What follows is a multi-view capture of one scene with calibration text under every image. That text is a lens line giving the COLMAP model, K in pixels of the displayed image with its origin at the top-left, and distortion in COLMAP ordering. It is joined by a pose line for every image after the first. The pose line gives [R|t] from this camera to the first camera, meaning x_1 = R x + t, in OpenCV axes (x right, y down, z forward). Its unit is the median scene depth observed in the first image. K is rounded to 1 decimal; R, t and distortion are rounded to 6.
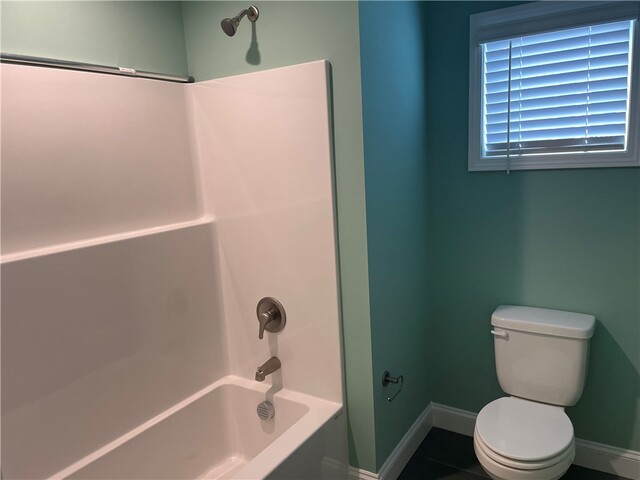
lens RADIAL K [[478.2, 0, 320.9], [0, 478.2, 241.9], [0, 0, 1]] dist [0.102829, -0.131110]
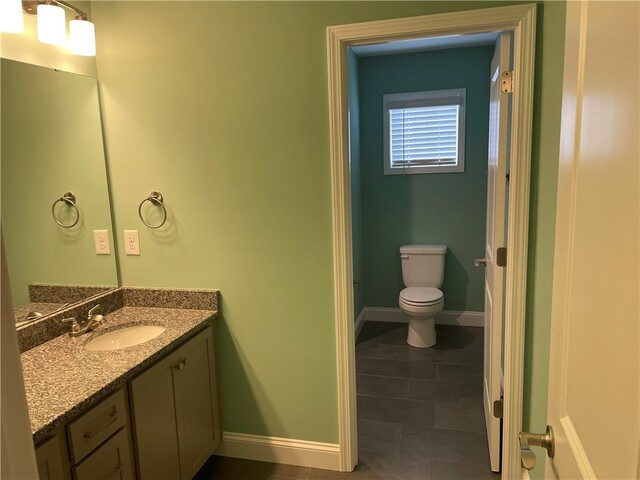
lens RADIAL K [[478.2, 0, 320.9], [0, 478.2, 241.9], [0, 0, 1]] dist [0.102829, -0.131110]
pose [[0.952390, -0.034157, 0.302963, -0.541089], [0.042097, 0.998919, -0.019713, 0.152205], [-0.301962, 0.031528, 0.952799, -0.753359]]
